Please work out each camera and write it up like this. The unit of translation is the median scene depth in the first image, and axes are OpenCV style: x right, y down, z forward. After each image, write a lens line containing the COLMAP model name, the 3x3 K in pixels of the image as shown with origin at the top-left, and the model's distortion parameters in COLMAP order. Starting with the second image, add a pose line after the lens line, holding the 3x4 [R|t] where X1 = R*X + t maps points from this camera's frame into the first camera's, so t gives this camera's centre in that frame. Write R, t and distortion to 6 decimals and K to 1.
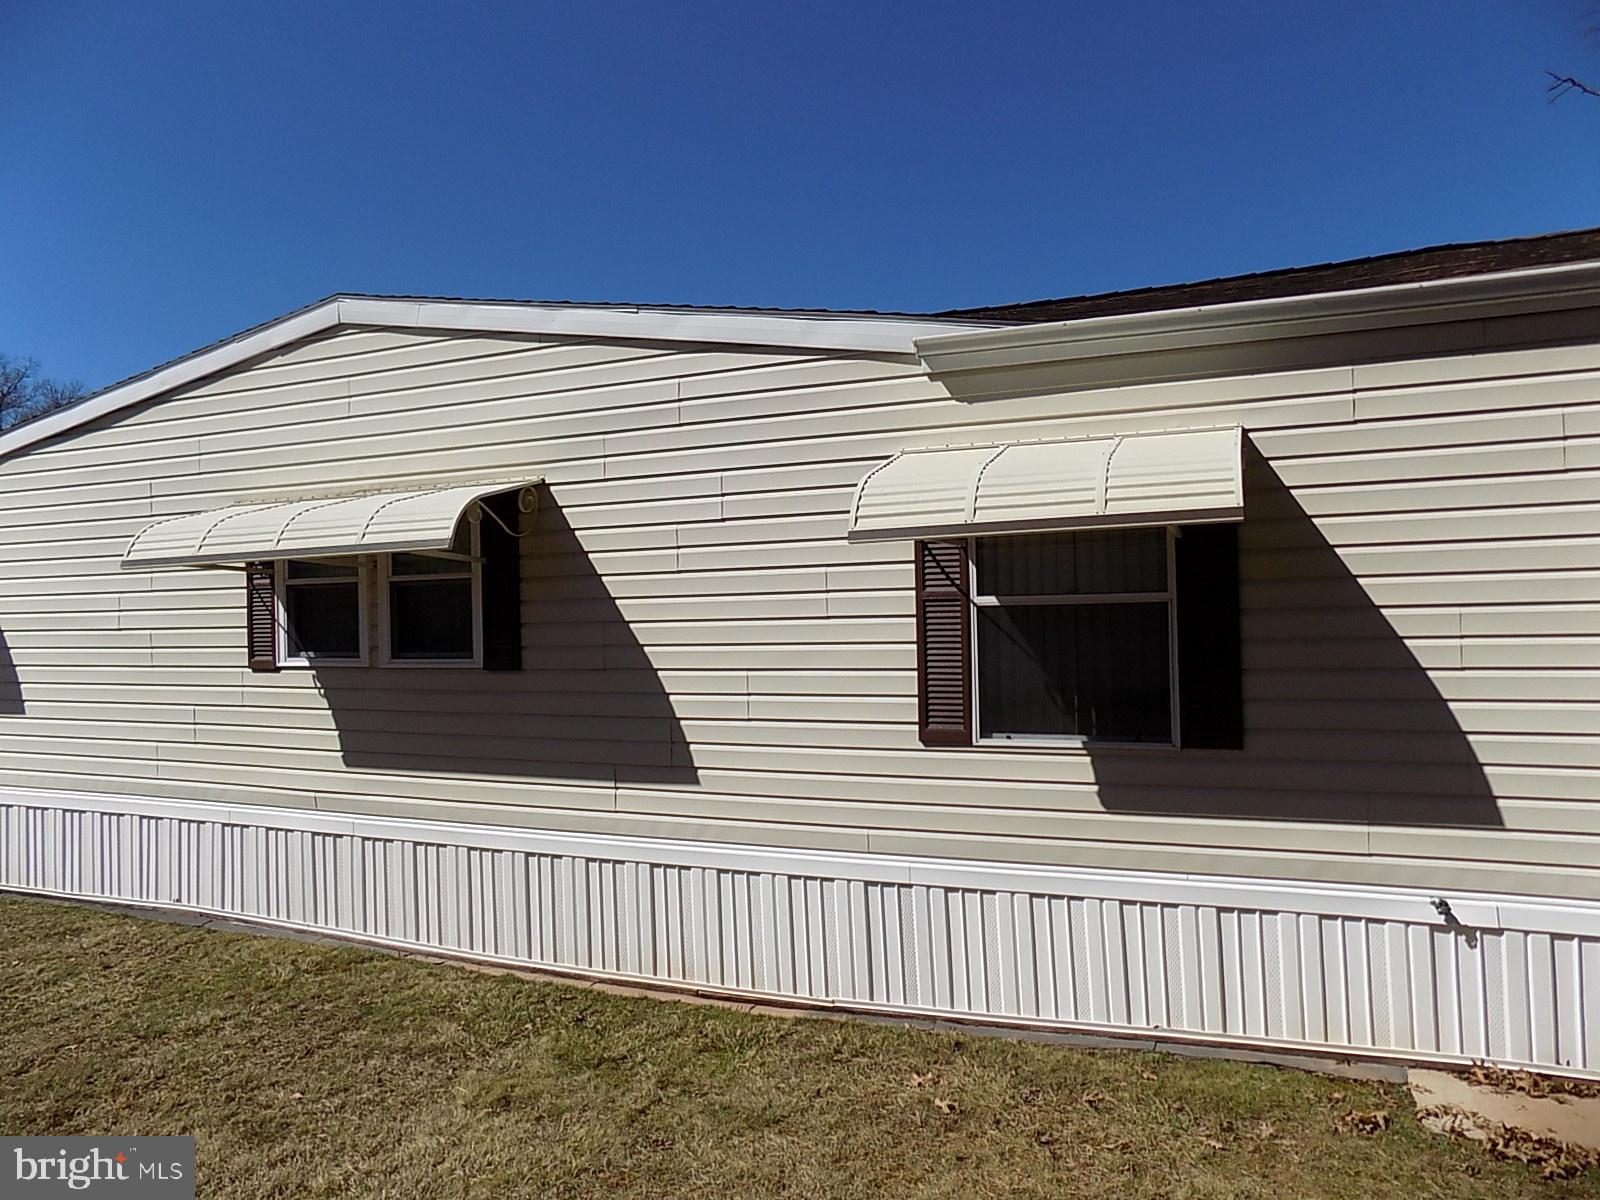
lens RADIAL K [[1084.9, 0, 814.8], [0, 1084.9, 595.3], [0, 0, 1]] dist [-0.075003, 0.082004]
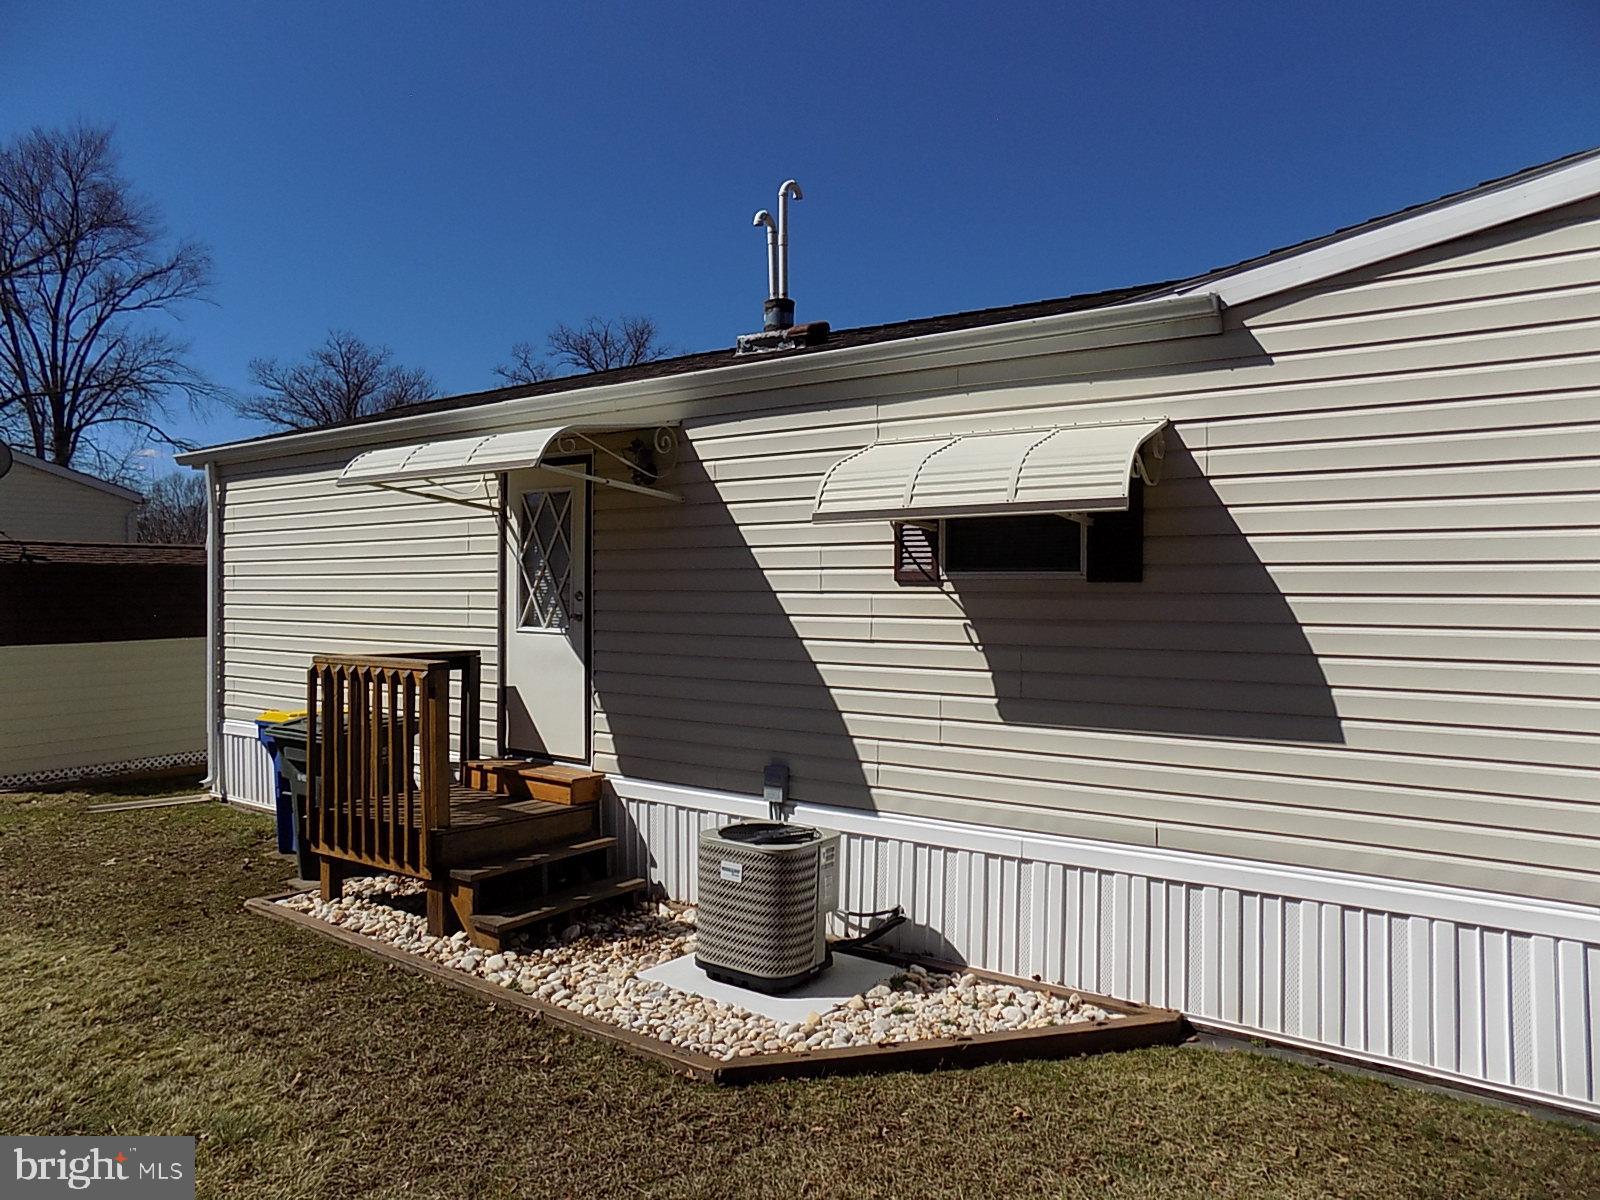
lens RADIAL K [[1100.4, 0, 799.5], [0, 1100.4, 576.8], [0, 0, 1]] dist [-0.078564, 0.077845]
pose [[0.978342, 0.023172, -0.205694, 0.251482], [-0.021152, 0.999704, 0.012013, -0.007853], [0.205912, -0.007402, 0.978543, -0.109137]]
